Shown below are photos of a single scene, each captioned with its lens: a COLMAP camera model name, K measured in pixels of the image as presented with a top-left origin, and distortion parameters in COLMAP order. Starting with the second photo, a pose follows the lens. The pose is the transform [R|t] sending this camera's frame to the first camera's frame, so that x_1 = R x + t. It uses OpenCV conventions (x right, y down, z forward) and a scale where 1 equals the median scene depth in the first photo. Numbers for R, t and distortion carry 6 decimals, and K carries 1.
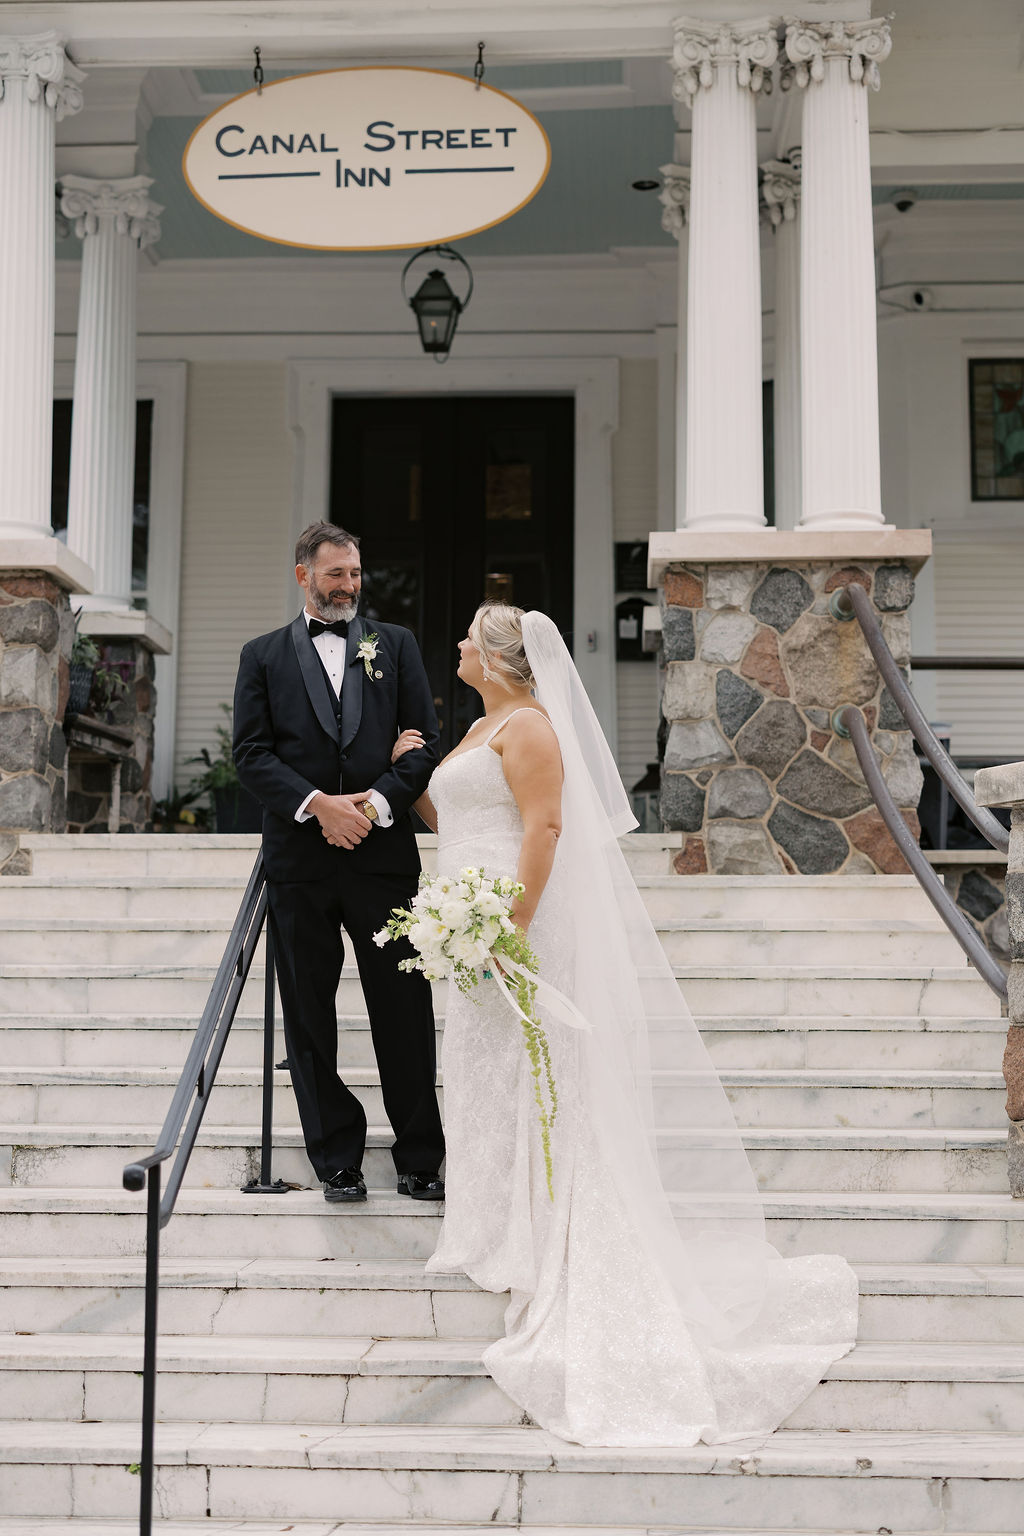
lens RADIAL K [[2204.1, 0, 512.0], [0, 2204.1, 768.0], [0, 0, 1]] dist [0.014682, 0.000466]
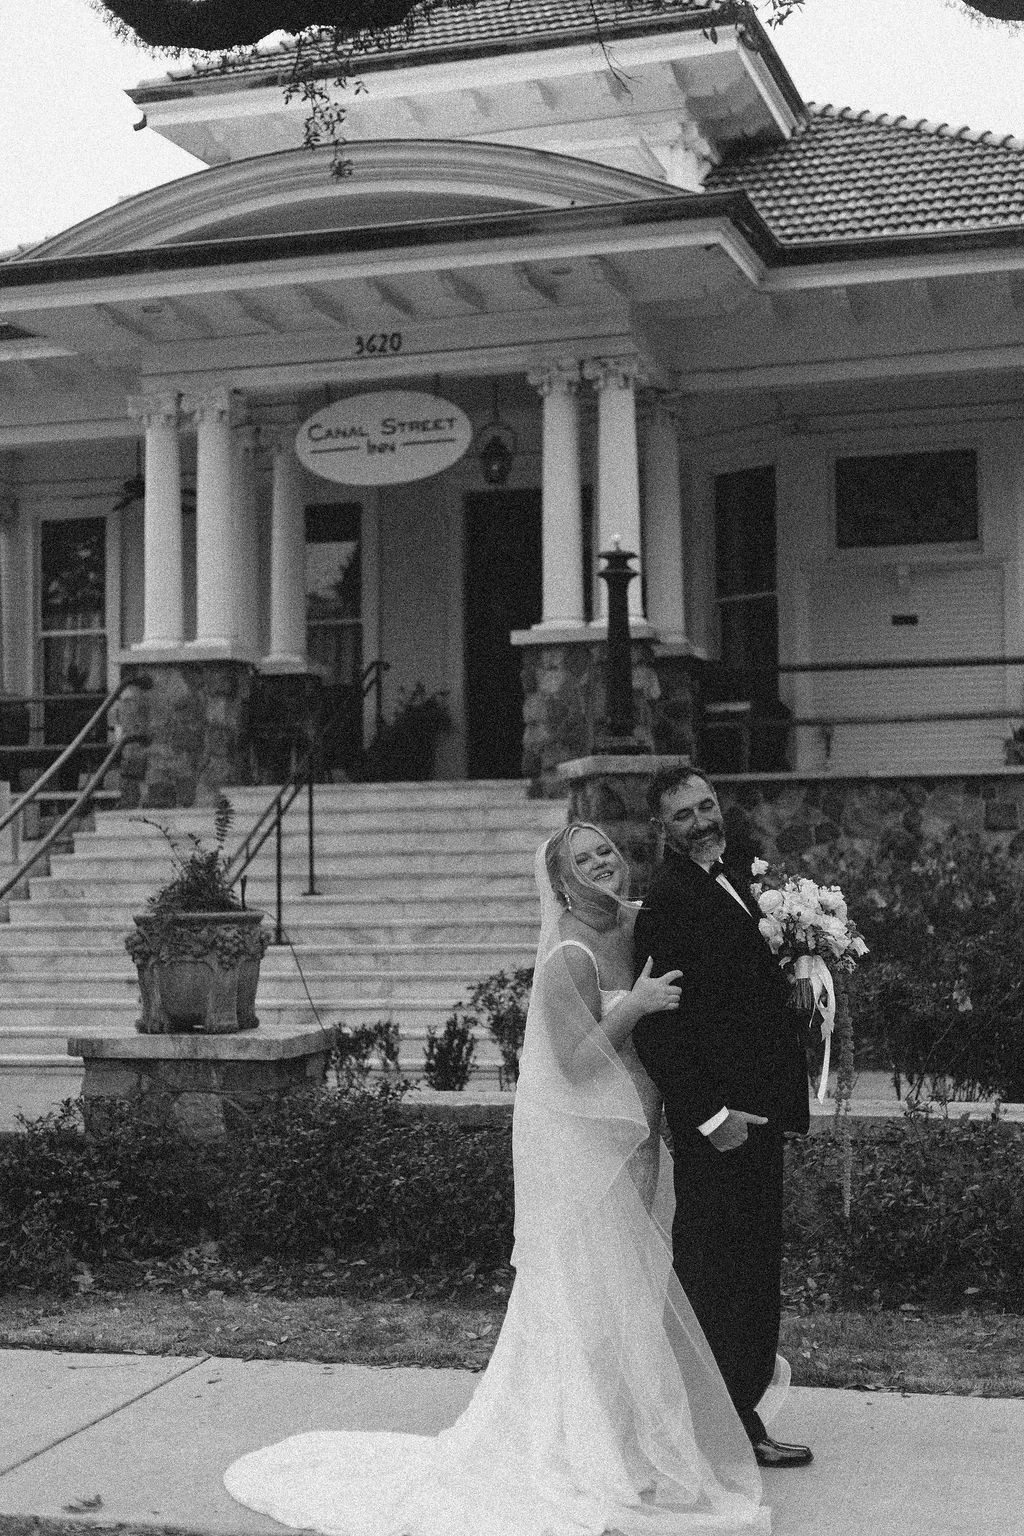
lens RADIAL K [[1926.8, 0, 507.8], [0, 1926.8, 814.4], [0, 0, 1]] dist [0.001145, 0.017513]
pose [[0.977334, -0.025948, -0.210109, 0.426562], [0.042895, 0.996146, 0.076510, -0.075015], [0.207314, -0.083789, 0.974680, -0.732402]]
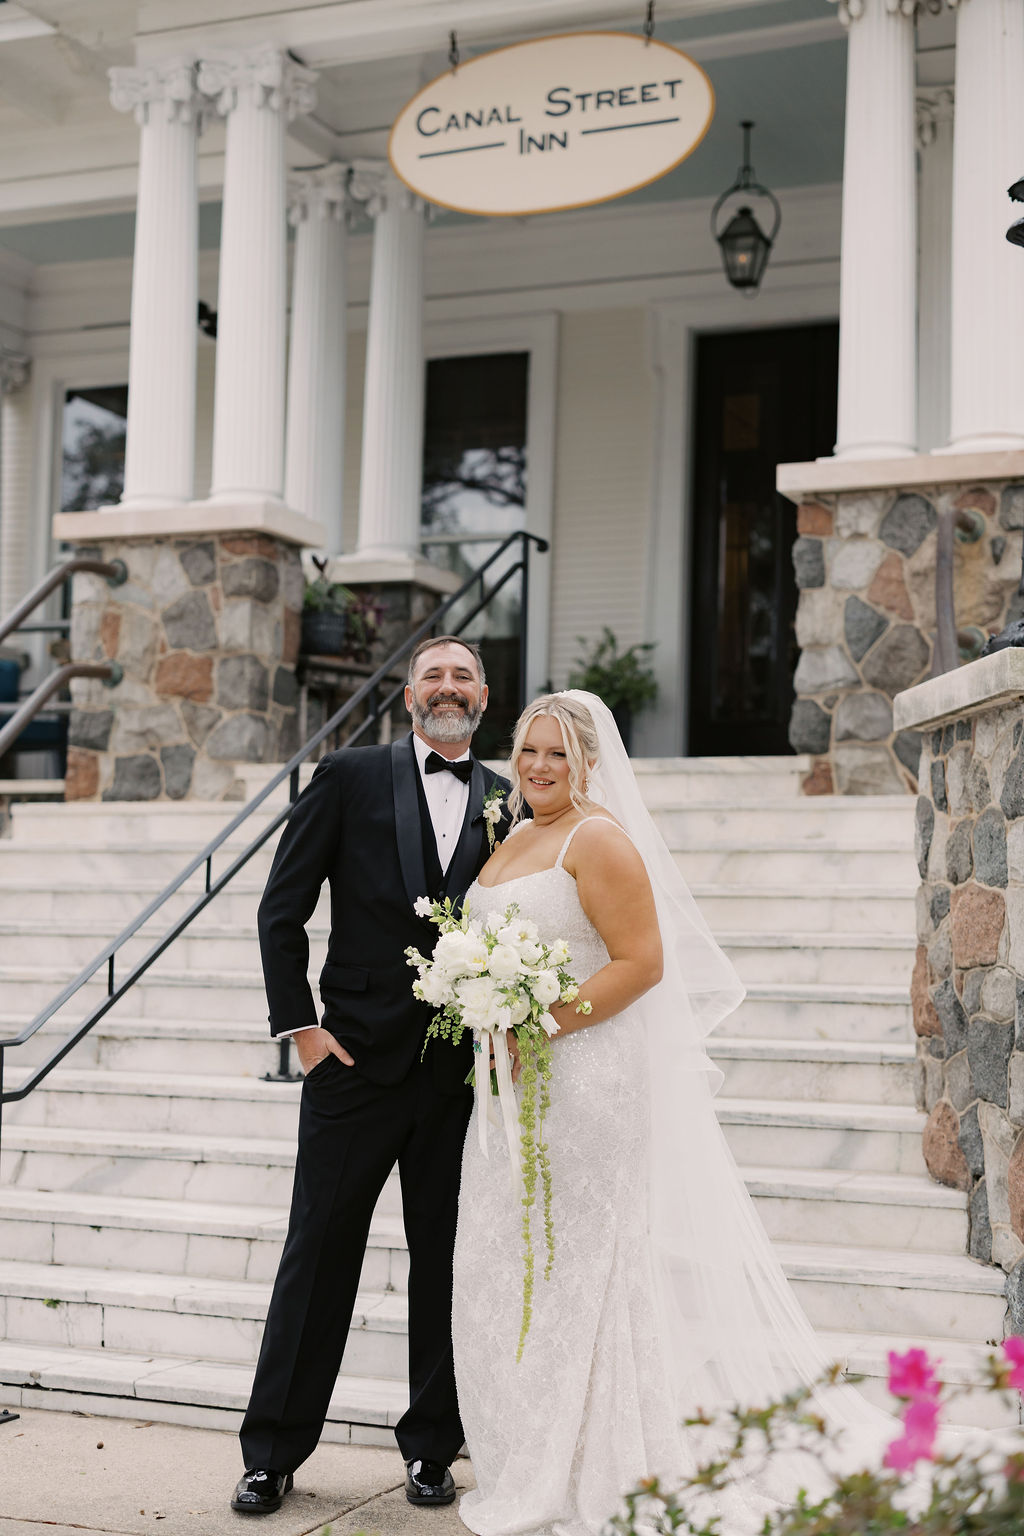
lens RADIAL K [[2204.1, 0, 512.0], [0, 2204.1, 768.0], [0, 0, 1]] dist [0.014682, 0.000466]
pose [[0.942946, -0.013736, -0.332663, 0.287794], [0.026310, 0.999098, 0.033321, -0.003032], [0.331905, -0.040172, 0.942457, -0.018724]]
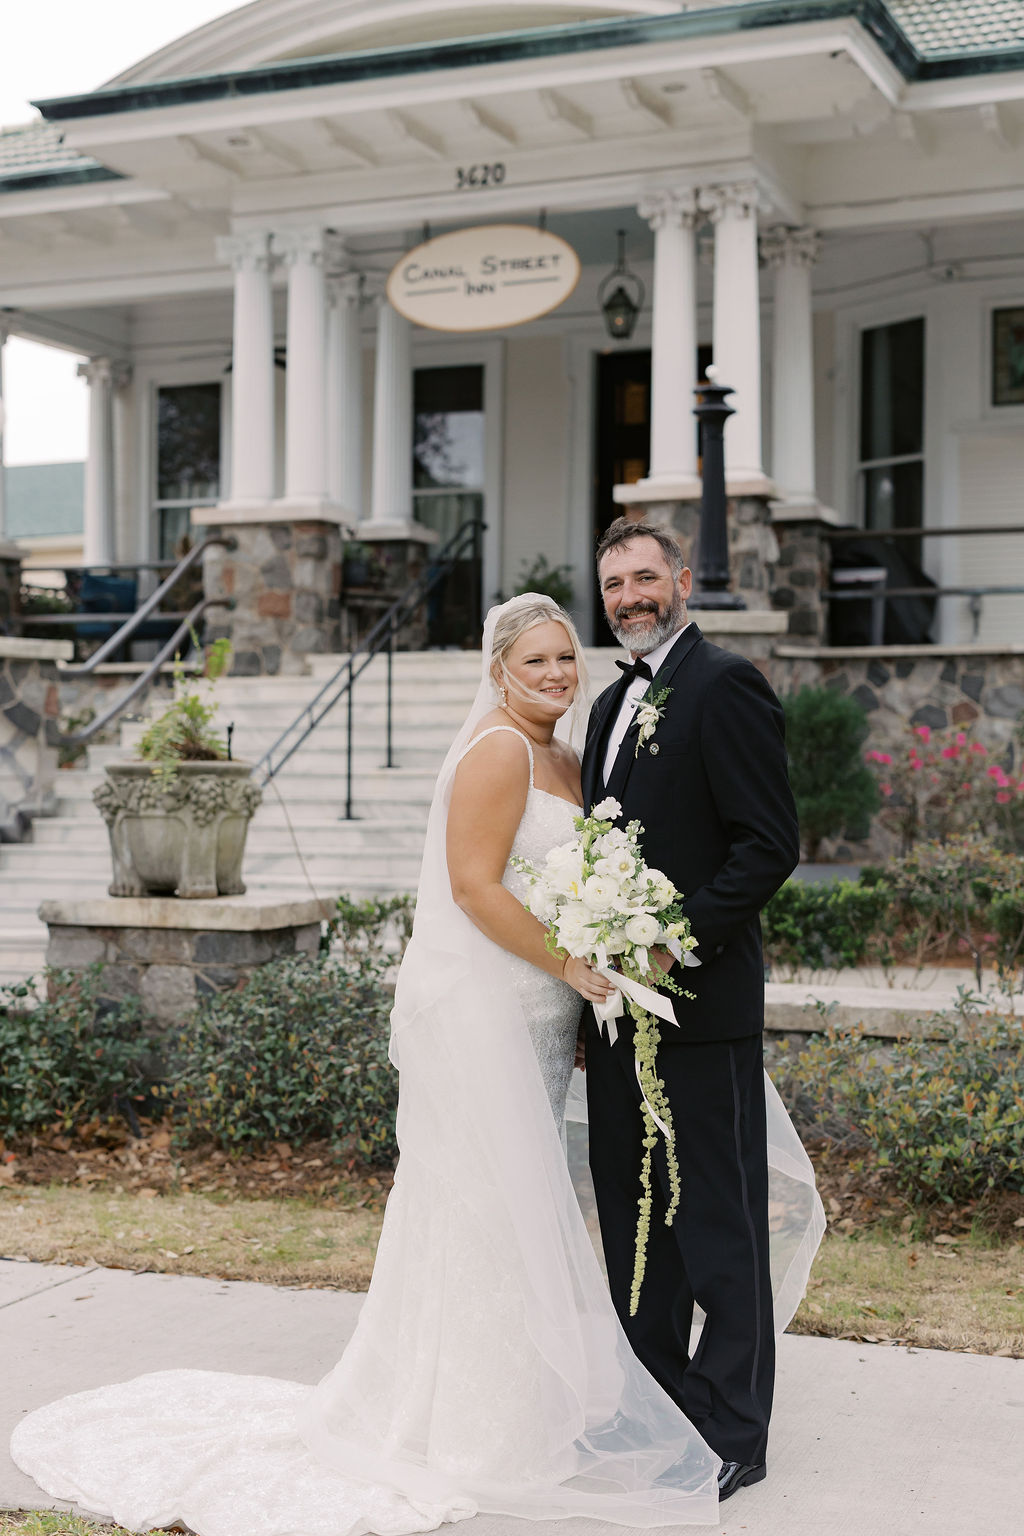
lens RADIAL K [[1951.5, 0, 512.0], [0, 1951.5, 768.0], [0, 0, 1]] dist [0.020366, -0.003603]
pose [[0.954936, -0.005382, -0.296764, 0.466819], [0.036642, 0.994325, 0.099875, -0.038997], [0.294542, -0.106248, 0.949714, -0.610036]]
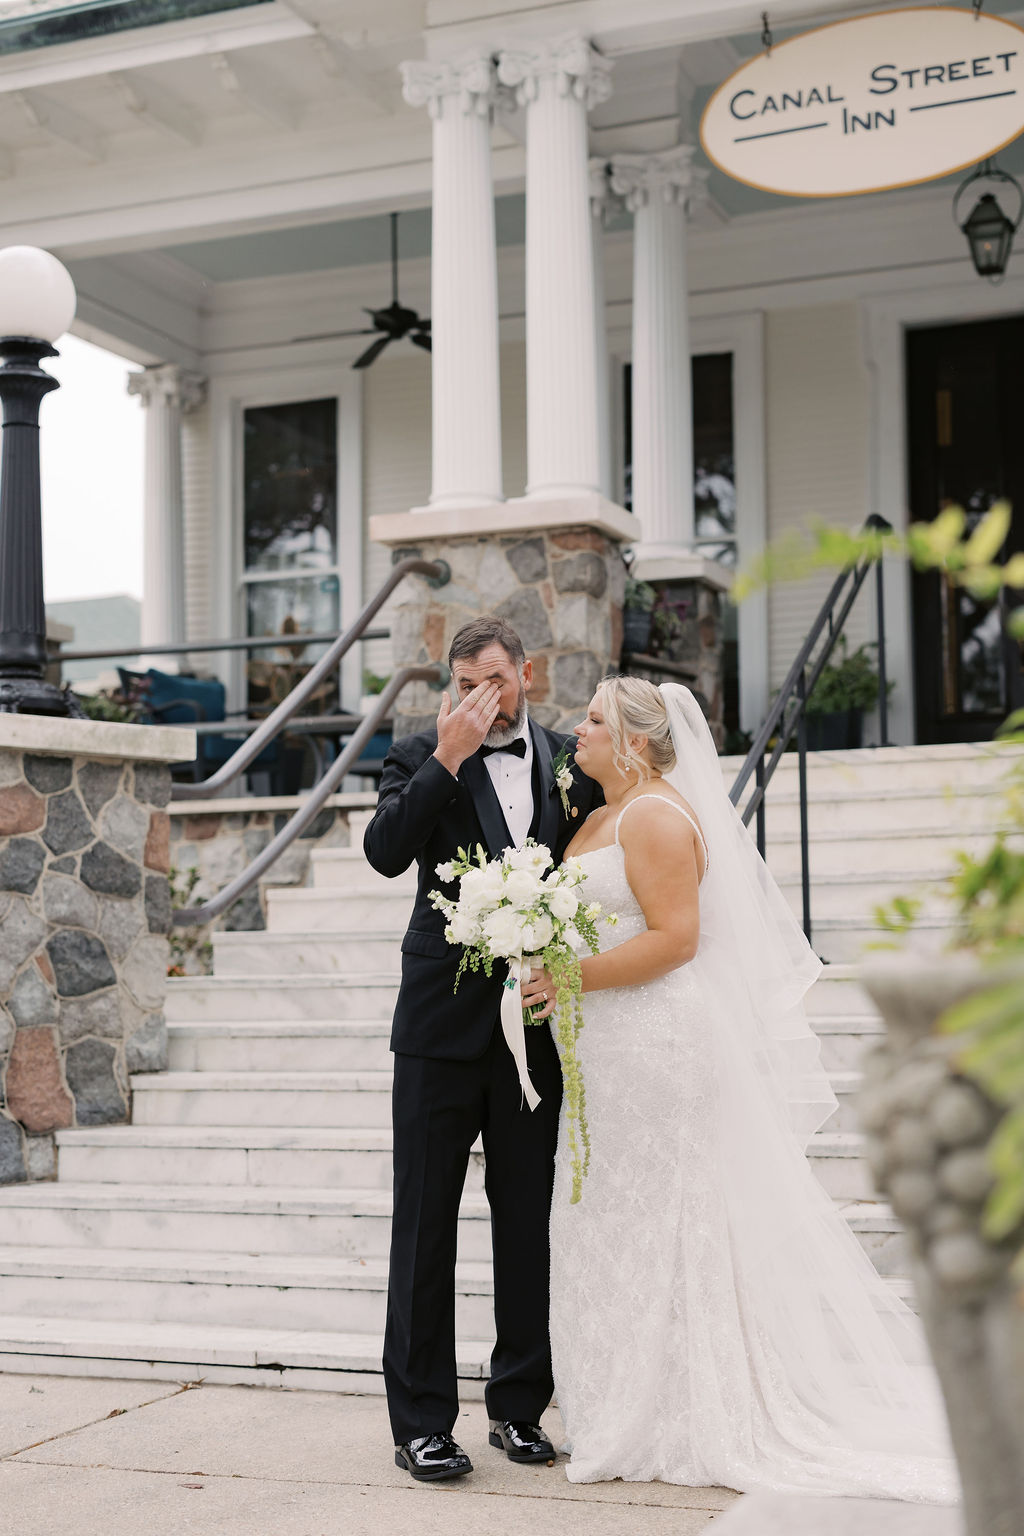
lens RADIAL K [[2204.1, 0, 512.0], [0, 2204.1, 768.0], [0, 0, 1]] dist [0.014682, 0.000466]
pose [[0.947191, -0.049750, -0.316786, 0.090727], [0.058322, 0.998142, 0.017630, 0.010145], [0.315320, -0.035175, 0.948333, -0.058145]]
